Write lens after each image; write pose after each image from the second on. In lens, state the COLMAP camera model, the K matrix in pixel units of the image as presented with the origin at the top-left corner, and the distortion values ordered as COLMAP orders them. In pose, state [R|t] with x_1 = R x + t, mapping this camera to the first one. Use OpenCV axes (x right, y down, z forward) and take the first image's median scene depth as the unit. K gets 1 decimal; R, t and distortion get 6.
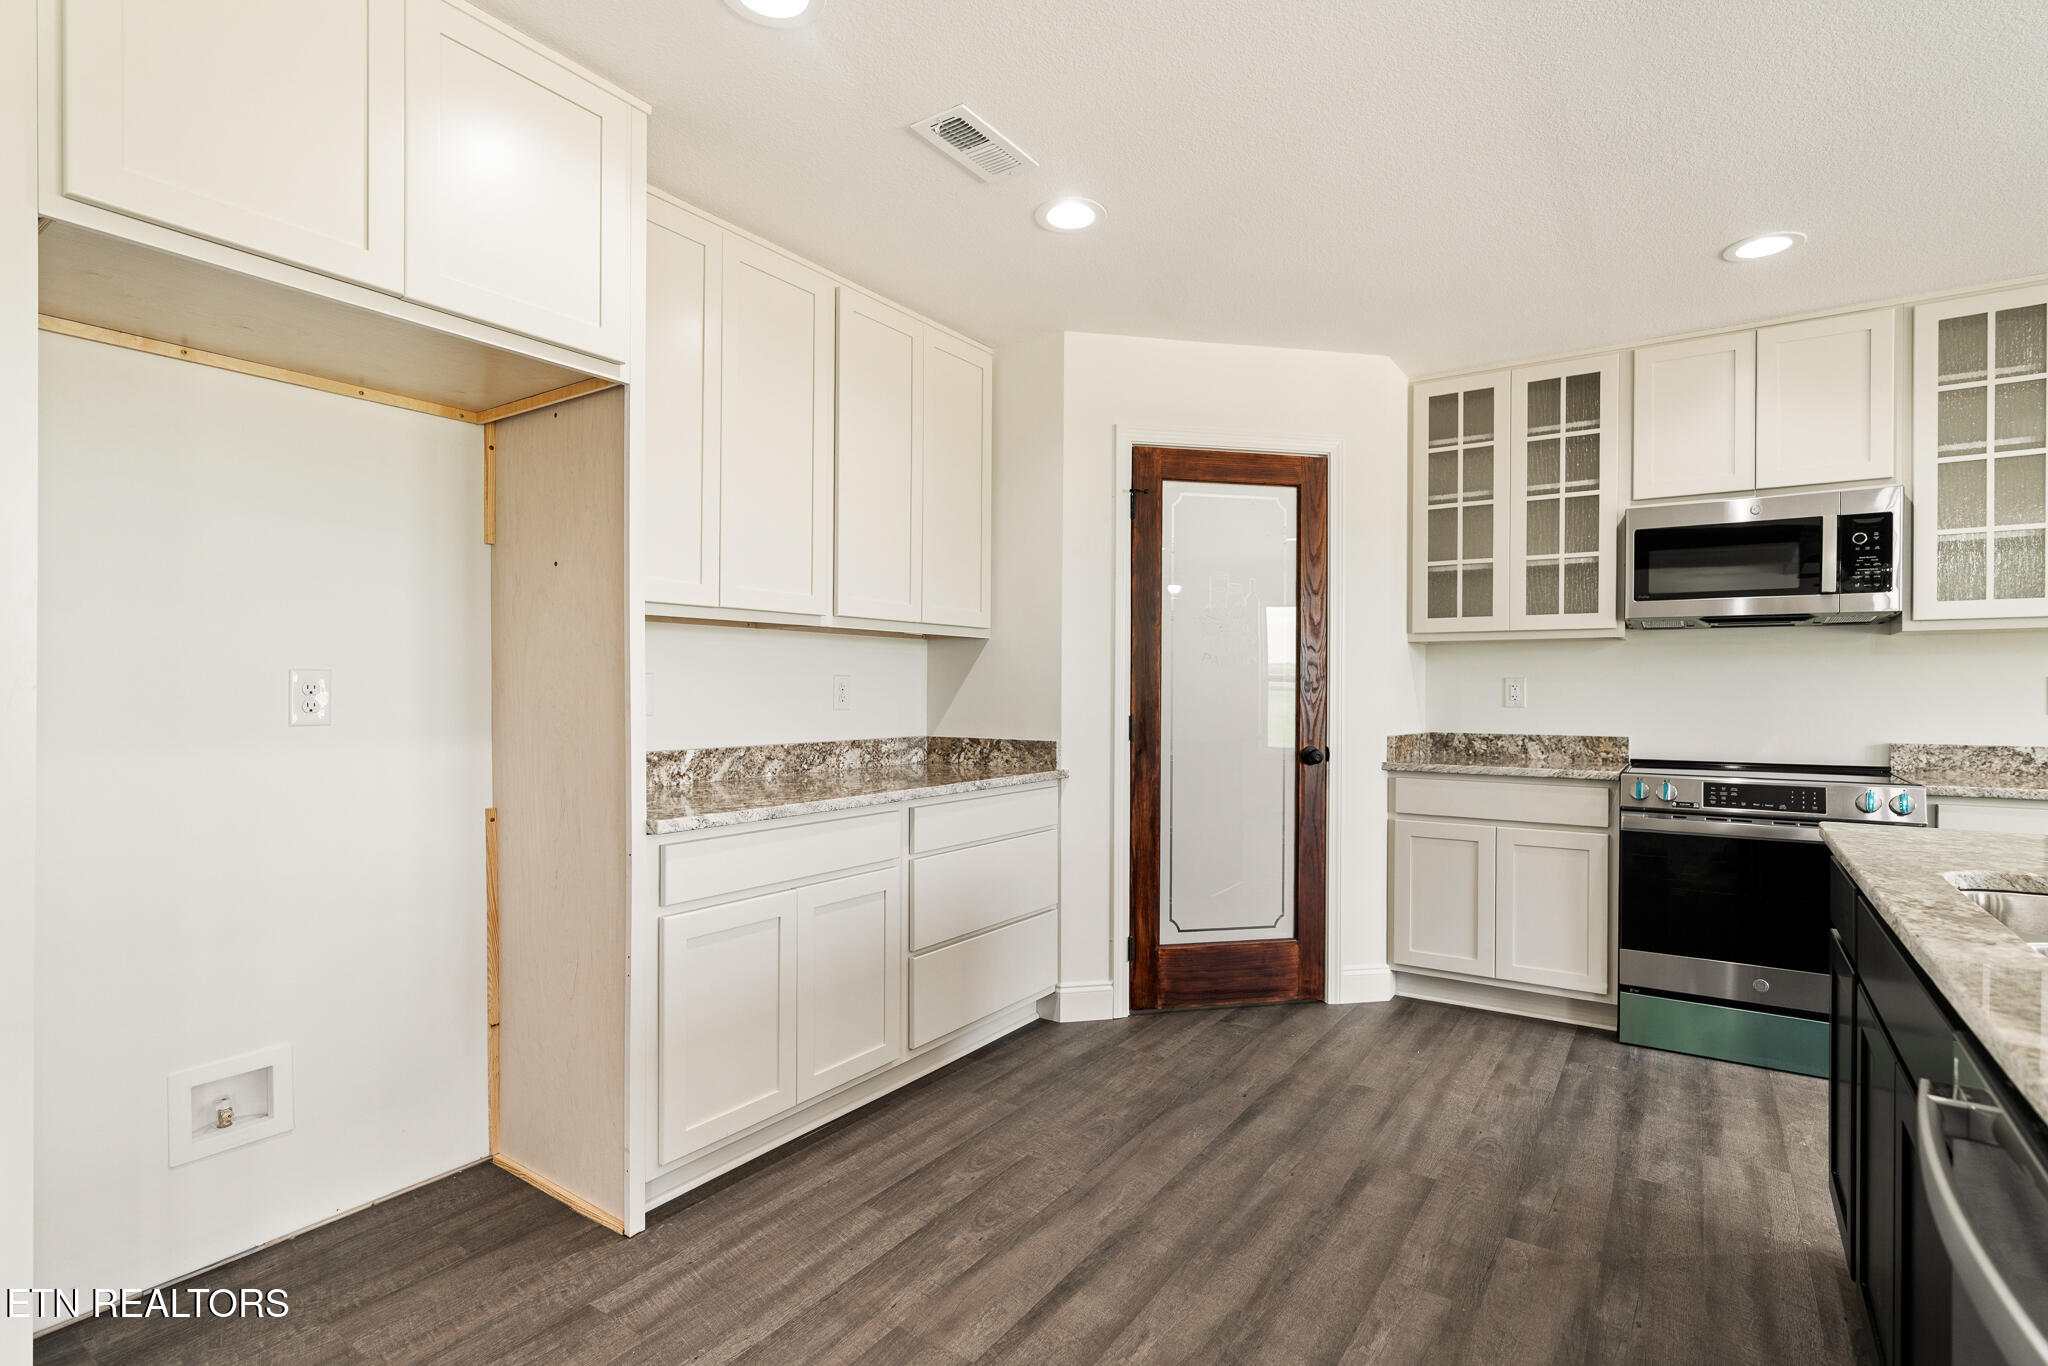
lens RADIAL K [[1004.5, 0, 1023.1], [0, 1004.5, 689.3], [0, 0, 1]] dist [-0.002984, 0.000864]
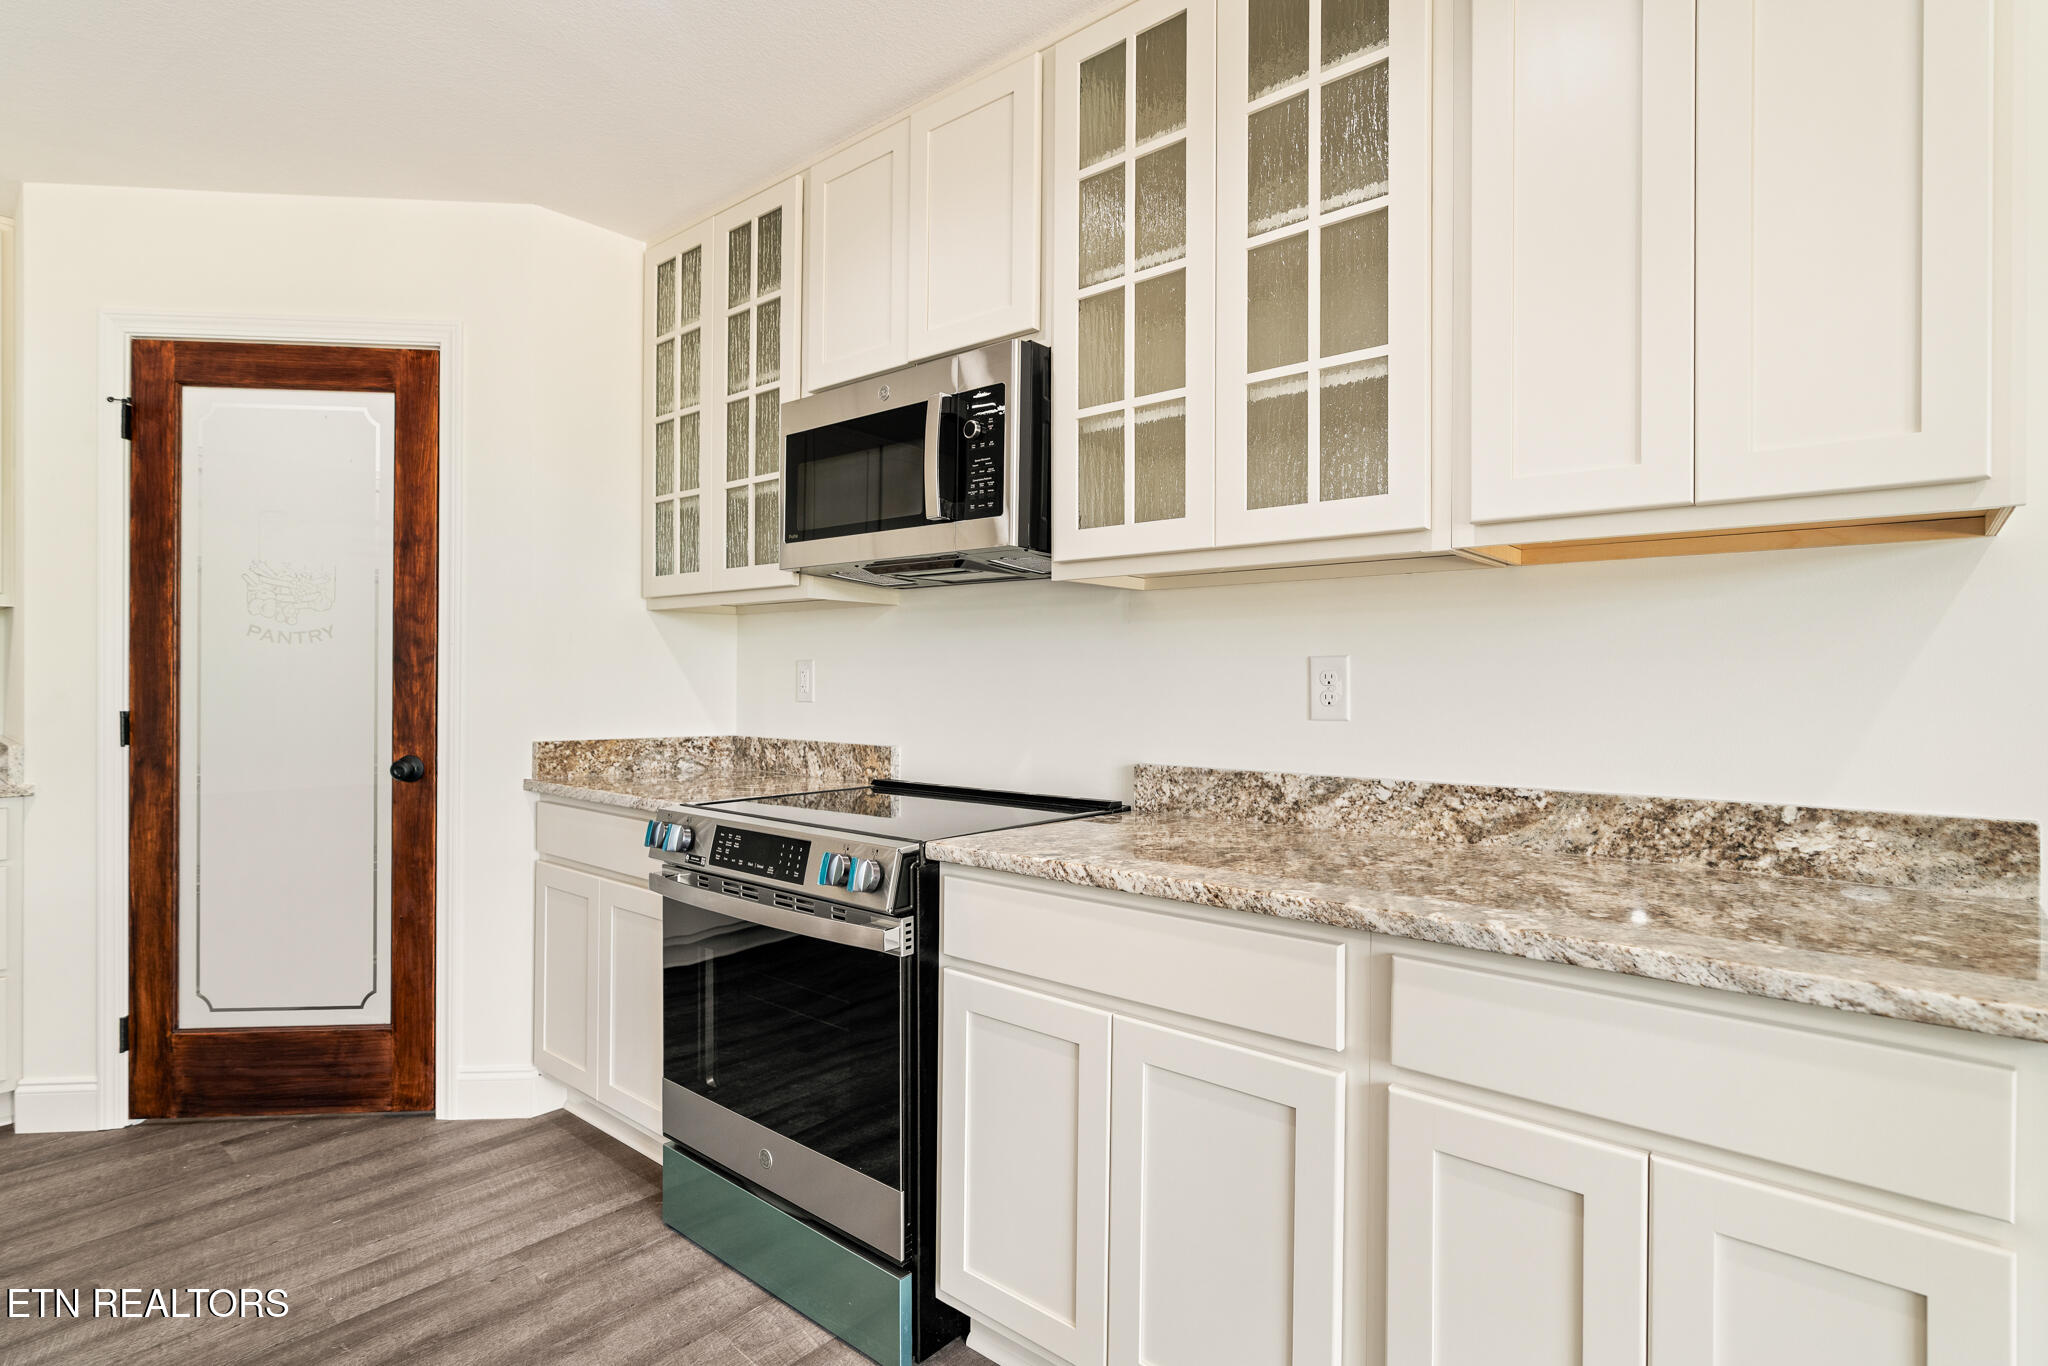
lens RADIAL K [[1029.9, 0, 1024.8], [0, 1029.9, 675.2], [0, 0, 1]] dist [-0.012903, 0.002223]
pose [[0.994176, 0.001838, -0.107755, 0.822335], [-0.002047, 0.999996, -0.001826, 0.000058], [0.107752, 0.002036, 0.994176, 0.335937]]
